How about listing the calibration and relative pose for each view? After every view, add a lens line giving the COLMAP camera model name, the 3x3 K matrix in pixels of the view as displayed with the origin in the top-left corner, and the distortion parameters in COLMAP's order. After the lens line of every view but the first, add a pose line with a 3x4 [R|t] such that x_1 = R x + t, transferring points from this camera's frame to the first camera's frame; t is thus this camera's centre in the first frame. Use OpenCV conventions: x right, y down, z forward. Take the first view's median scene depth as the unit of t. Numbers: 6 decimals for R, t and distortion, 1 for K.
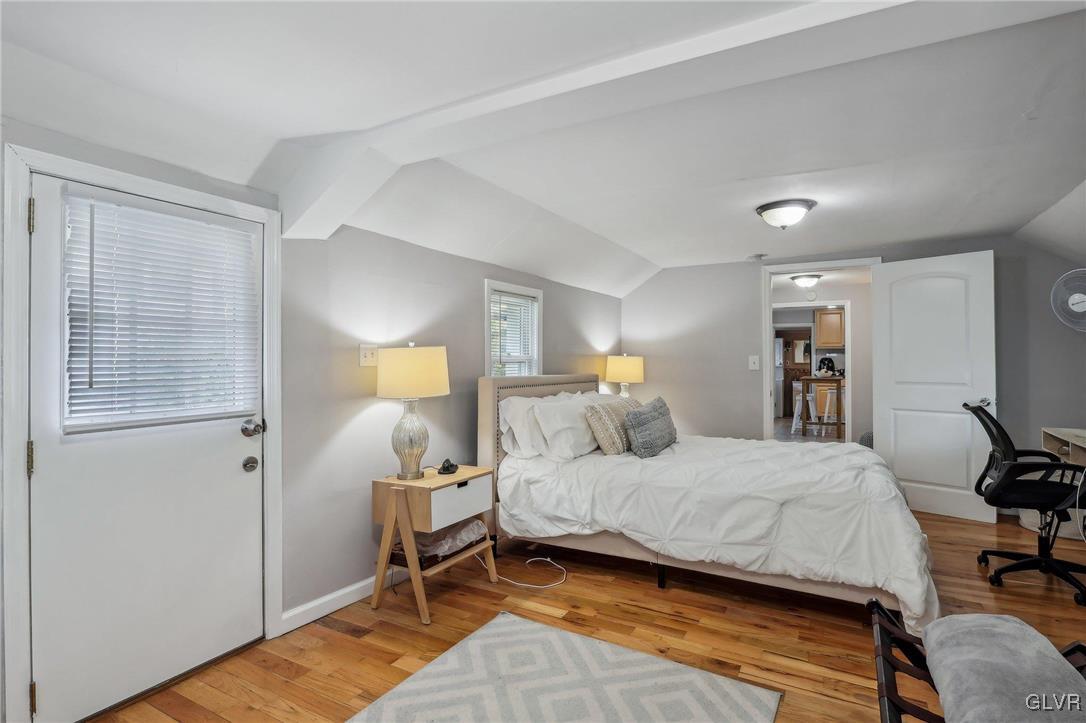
lens RADIAL K [[516.6, 0, 538.9], [0, 516.6, 356.6], [0, 0, 1]] dist [0.003455, 0.000053]
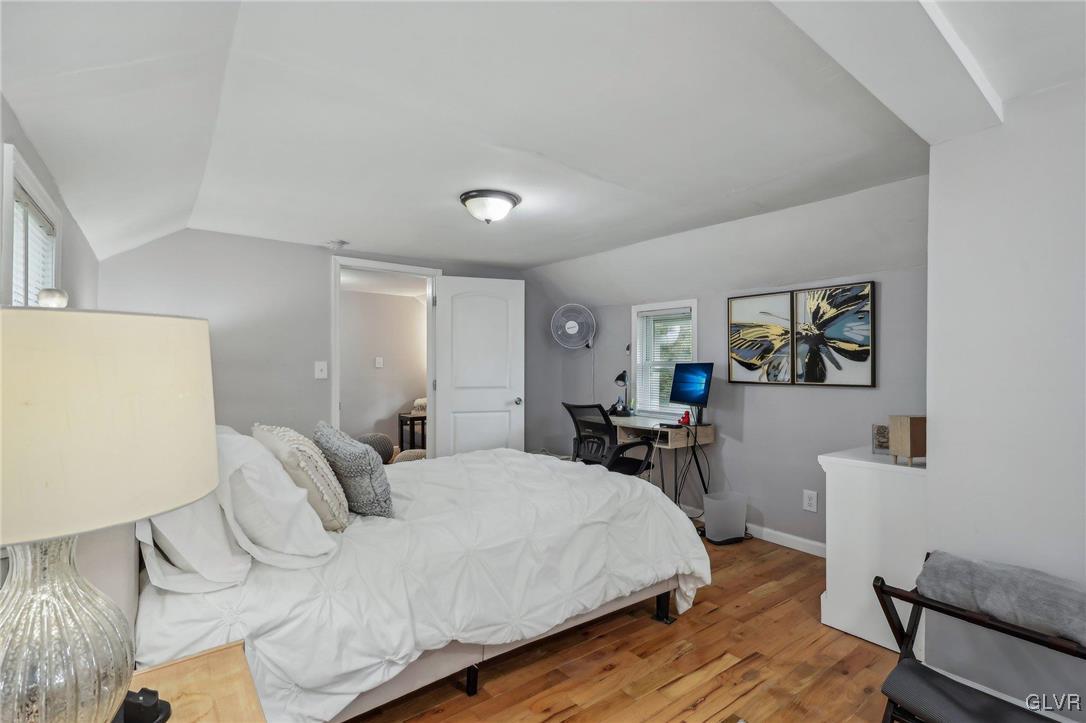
lens RADIAL K [[516.6, 0, 539.7], [0, 516.6, 361.9], [0, 0, 1]] dist [0.003455, 0.000053]
pose [[0.399937, 0.011258, 0.916473, -0.364952], [-0.009209, 0.999923, -0.008265, 0.004609], [-0.916496, -0.005134, 0.400010, 0.633267]]
